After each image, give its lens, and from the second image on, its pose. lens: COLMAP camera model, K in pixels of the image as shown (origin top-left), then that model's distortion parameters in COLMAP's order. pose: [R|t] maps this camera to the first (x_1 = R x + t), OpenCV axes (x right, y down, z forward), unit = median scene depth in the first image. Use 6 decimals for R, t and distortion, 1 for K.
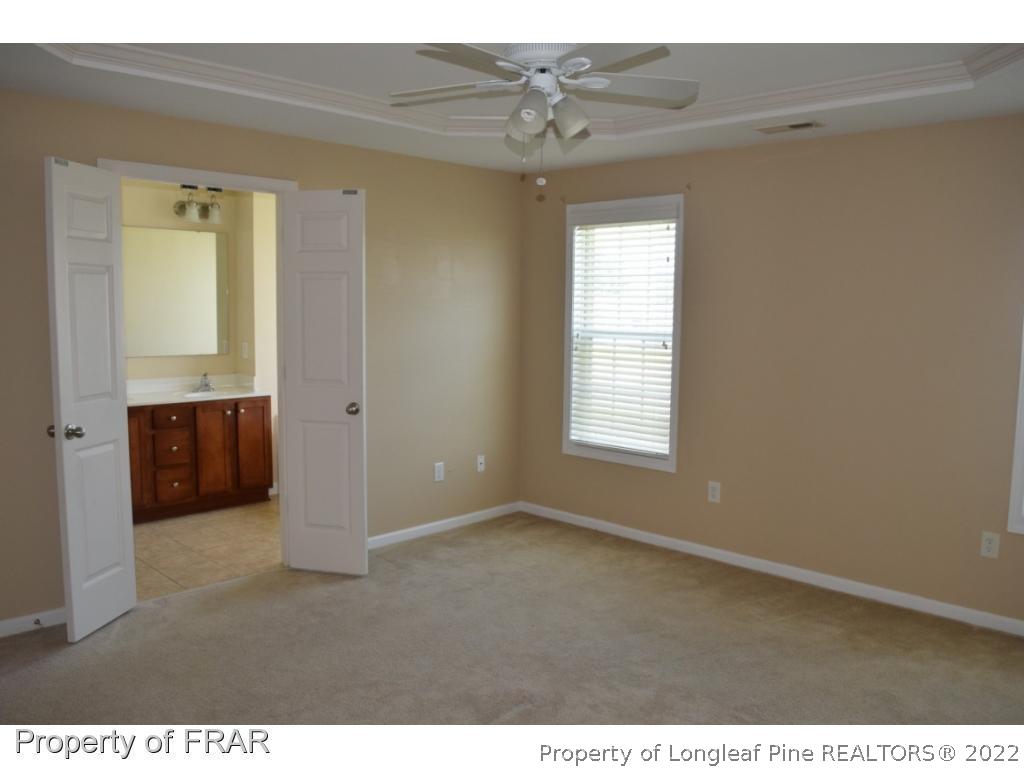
lens RADIAL K [[827.6, 0, 506.9], [0, 827.6, 383.1], [0, 0, 1]] dist [0.007130, -0.000241]
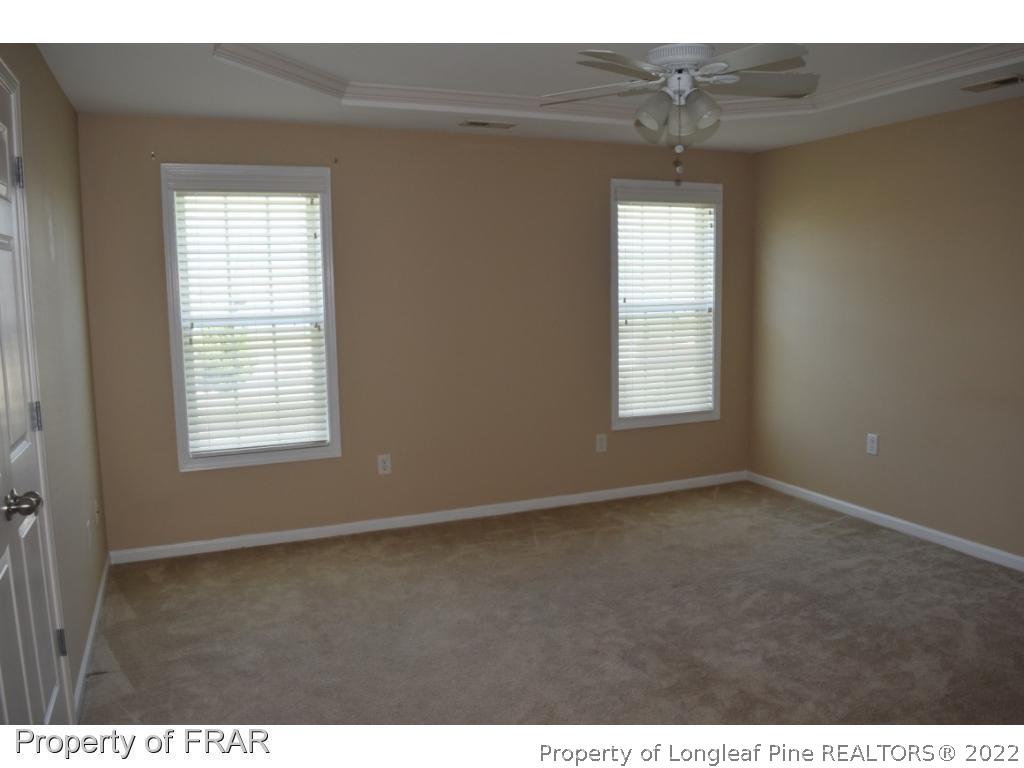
lens RADIAL K [[827.6, 0, 506.9], [0, 827.6, 383.1], [0, 0, 1]] dist [0.007130, -0.000241]
pose [[0.419240, -0.134576, 0.897846, -0.578195], [0.115871, 0.988796, 0.094104, -0.046205], [-0.900451, 0.064583, 0.430137, 0.403211]]
